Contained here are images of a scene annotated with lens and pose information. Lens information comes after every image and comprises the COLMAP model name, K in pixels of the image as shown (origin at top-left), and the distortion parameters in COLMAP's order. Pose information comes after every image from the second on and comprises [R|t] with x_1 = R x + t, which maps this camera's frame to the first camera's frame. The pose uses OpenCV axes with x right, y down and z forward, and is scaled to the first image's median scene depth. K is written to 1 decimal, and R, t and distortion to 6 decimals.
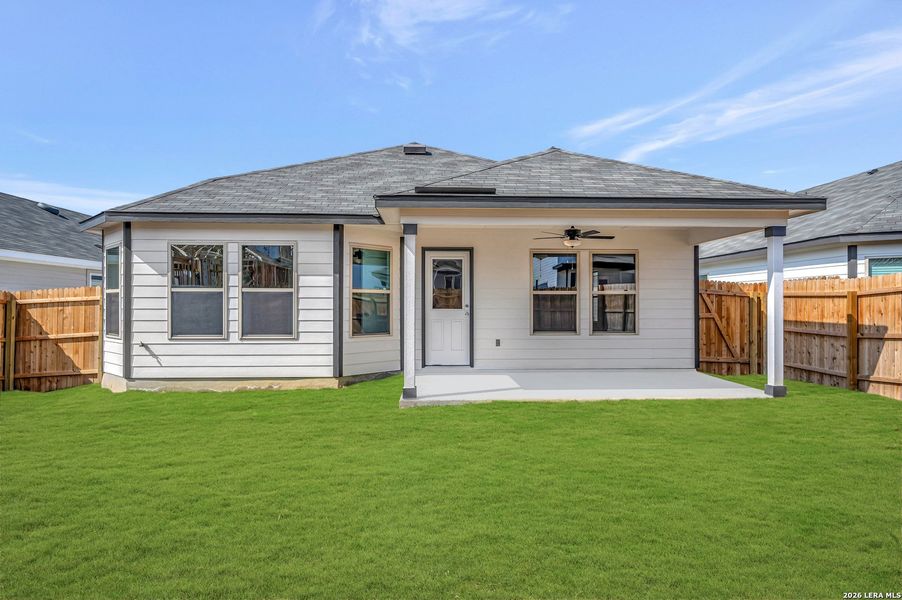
lens RADIAL K [[537.5, 0, 455.3], [0, 537.5, 298.0], [0, 0, 1]] dist [0.027027, 0.004395]
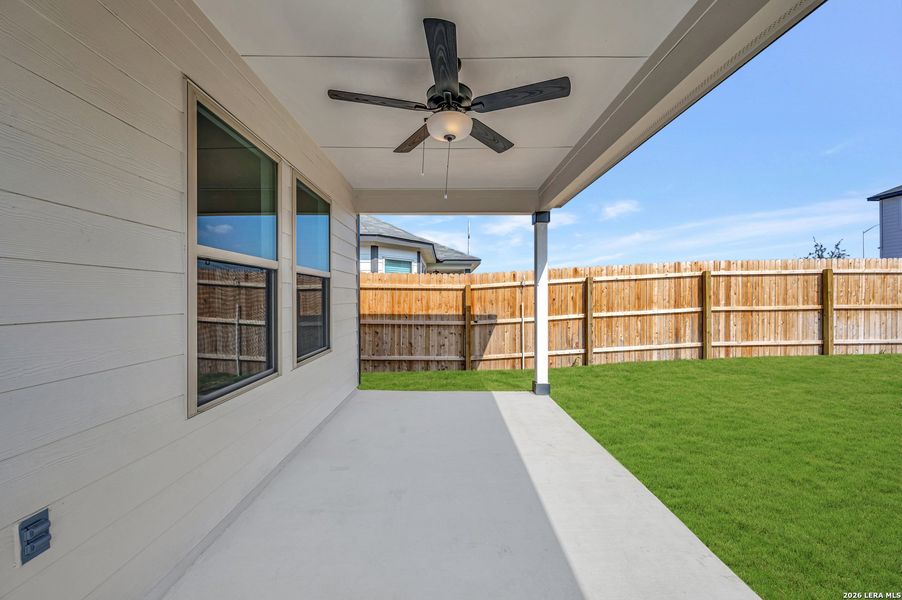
lens RADIAL K [[390.6, 0, 448.5], [0, 390.6, 301.4], [0, 0, 1]] dist [-0.027245, 0.000201]
pose [[0.036355, -0.006294, 0.999319, -0.095157], [-0.003674, 0.999973, 0.006432, 0.015501], [-0.999332, -0.003906, 0.036331, 0.944121]]
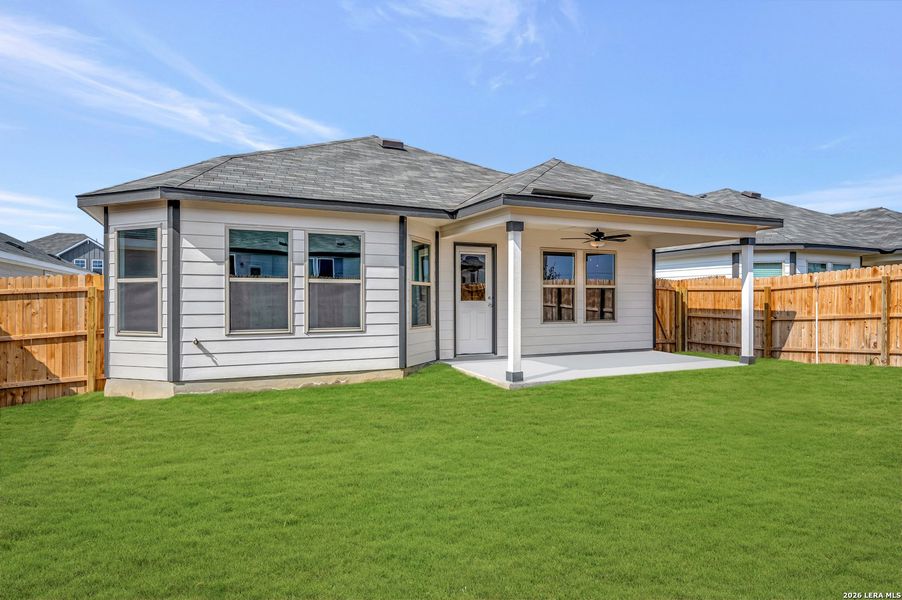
lens RADIAL K [[537.5, 0, 455.3], [0, 537.5, 295.1], [0, 0, 1]] dist [0.027027, 0.004395]
pose [[0.923648, 0.001339, 0.383239, -0.492987], [-0.001984, 0.999997, 0.001288, 0.008130], [-0.383236, -0.001950, 0.923648, 0.033406]]
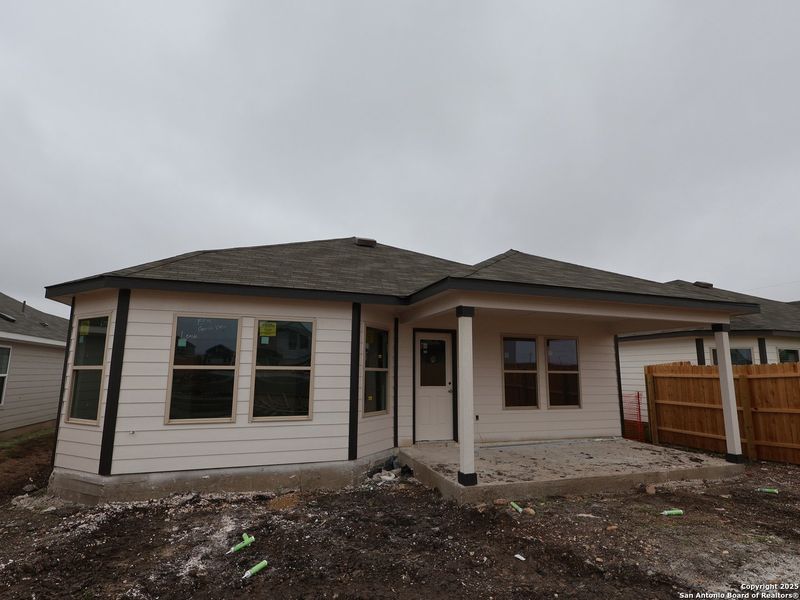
lens RADIAL K [[417.0, 0, 402.4], [0, 417.0, 303.2], [0, 0, 1]] dist [0.010672, 0.000296]
pose [[0.960188, 0.051639, 0.274540, -0.337418], [-0.008434, 0.987677, -0.156277, -0.013466], [-0.279227, 0.147740, 0.948792, 0.218220]]
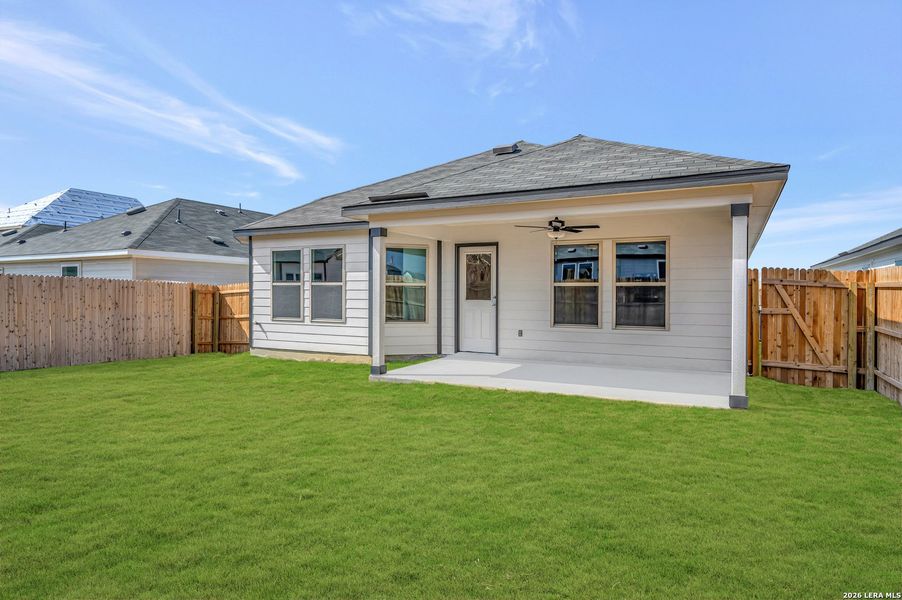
lens RADIAL K [[537.5, 0, 454.1], [0, 537.5, 292.6], [0, 0, 1]] dist [0.027027, 0.004395]
pose [[0.866230, 0.002485, -0.499640, 0.522199], [0.000061, 0.999987, 0.005079, -0.000416], [0.499646, -0.004430, 0.866218, 0.047008]]
